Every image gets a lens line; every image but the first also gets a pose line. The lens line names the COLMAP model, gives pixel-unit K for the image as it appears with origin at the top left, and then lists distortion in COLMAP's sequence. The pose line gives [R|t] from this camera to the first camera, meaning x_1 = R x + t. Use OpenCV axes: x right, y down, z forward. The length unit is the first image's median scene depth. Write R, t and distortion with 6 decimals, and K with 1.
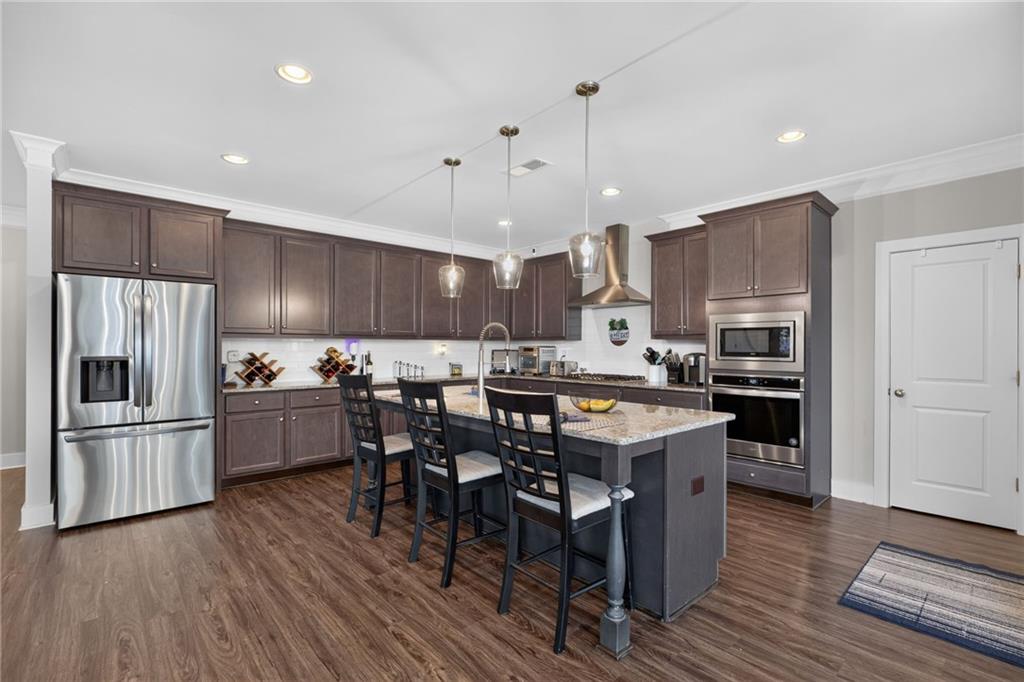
lens RADIAL K [[466.0, 0, 516.3], [0, 466.0, 347.7], [0, 0, 1]] dist [-0.000676, -0.000101]
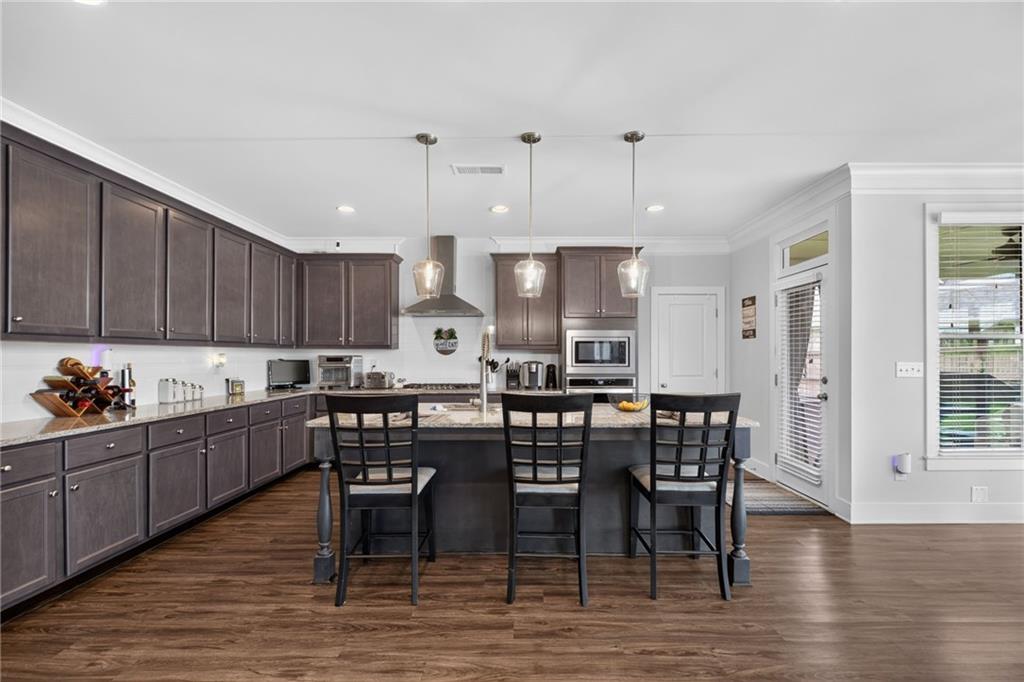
lens RADIAL K [[471.7, 0, 513.7], [0, 471.7, 351.6], [0, 0, 1]] dist [-0.002502, -0.000437]
pose [[0.676264, 0.004005, 0.736648, -0.530831], [0.002940, 0.999963, -0.008135, -0.003017], [-0.736653, 0.007667, 0.676227, 0.238934]]
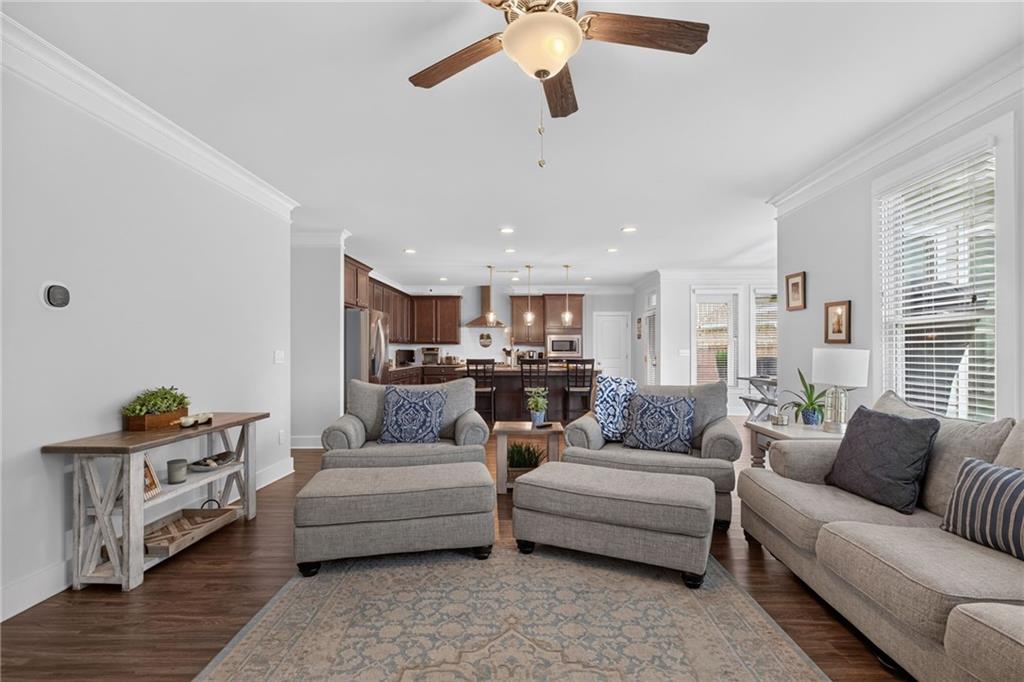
lens RADIAL K [[471.7, 0, 513.7], [0, 471.7, 351.6], [0, 0, 1]] dist [-0.002502, -0.000437]
pose [[0.676798, -0.007027, 0.736135, -1.396459], [0.003722, 0.999974, 0.006124, 0.002539], [-0.736159, -0.001405, 0.676807, -0.508738]]
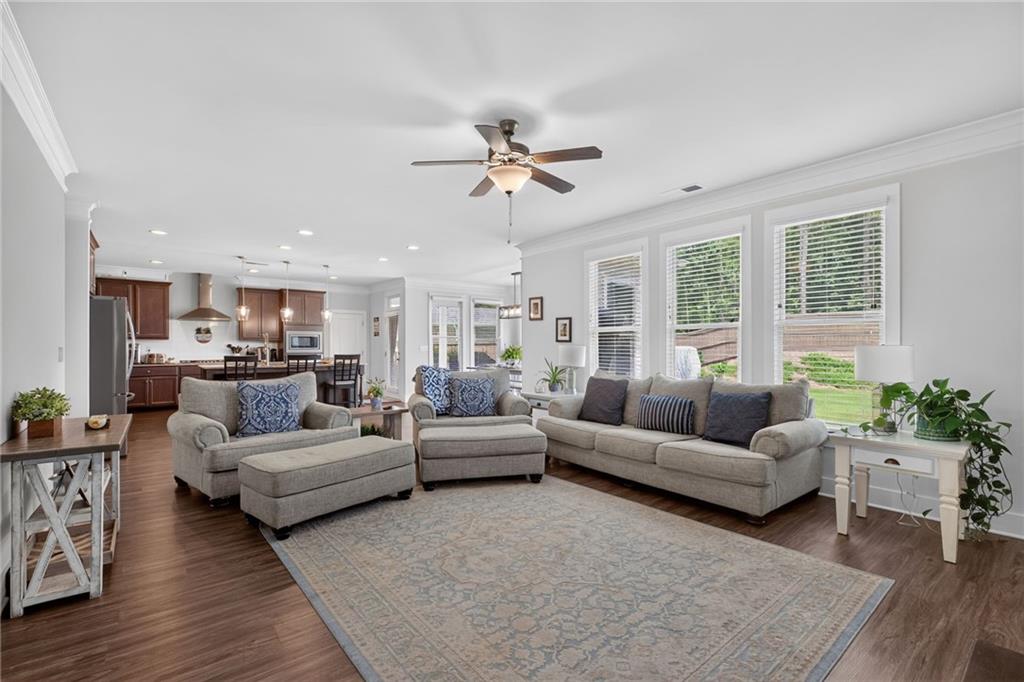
lens RADIAL K [[472.4, 0, 532.2], [0, 472.4, 343.6], [0, 0, 1]] dist [-0.000554, -0.000065]
pose [[0.032021, 0.001462, 0.999486, -1.792709], [0.001165, 0.999998, -0.001501, 0.001297], [-0.999487, 0.001212, 0.032020, -0.319036]]
